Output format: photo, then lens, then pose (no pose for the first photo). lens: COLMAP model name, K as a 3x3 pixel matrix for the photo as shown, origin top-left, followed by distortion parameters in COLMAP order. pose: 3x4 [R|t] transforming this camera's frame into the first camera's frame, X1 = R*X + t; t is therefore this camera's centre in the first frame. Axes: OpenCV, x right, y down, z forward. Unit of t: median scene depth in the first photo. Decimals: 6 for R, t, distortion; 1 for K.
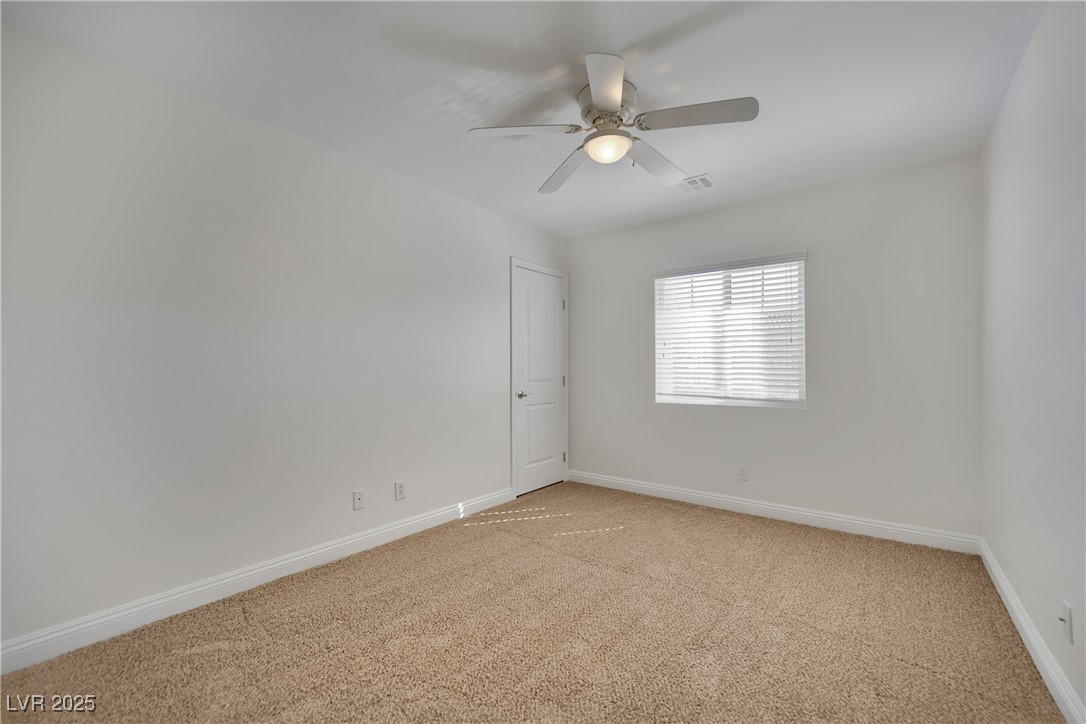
lens RADIAL K [[448.5, 0, 542.5], [0, 448.5, 366.9], [0, 0, 1]] dist [-0.031383, 0.000163]
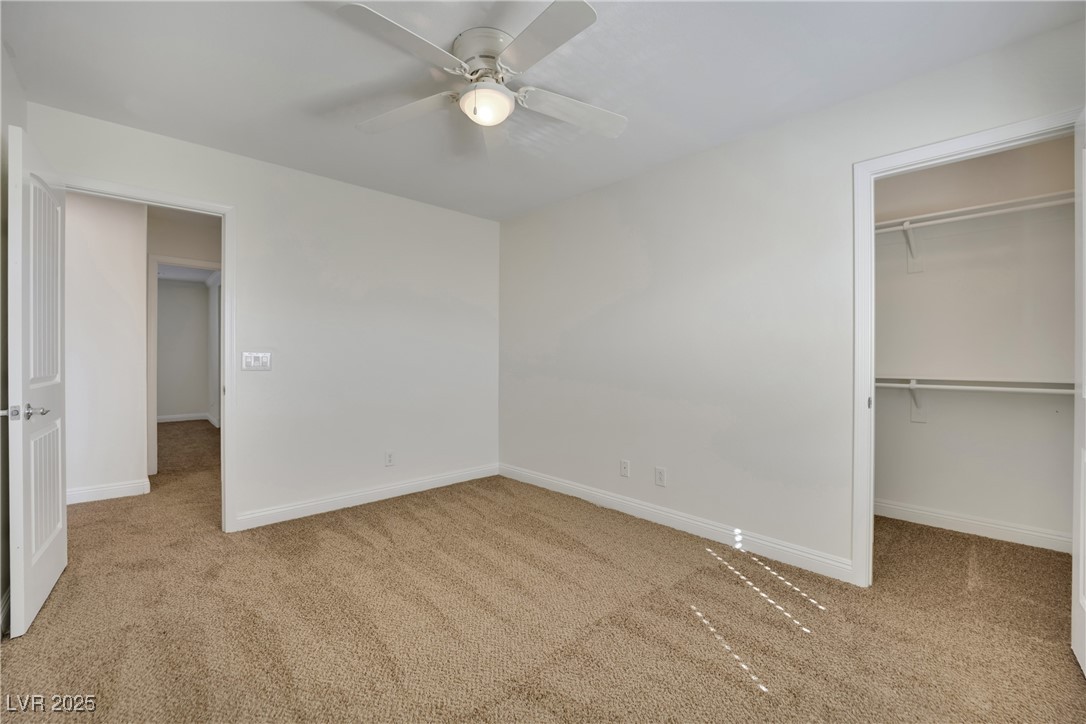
lens RADIAL K [[448.5, 0, 542.5], [0, 448.5, 366.9], [0, 0, 1]] dist [-0.031383, 0.000163]
pose [[-0.187162, 0.012587, -0.982248, 0.660171], [0.006364, 0.999912, 0.011601, 0.011052], [0.982308, -0.004079, -0.187226, 0.840818]]
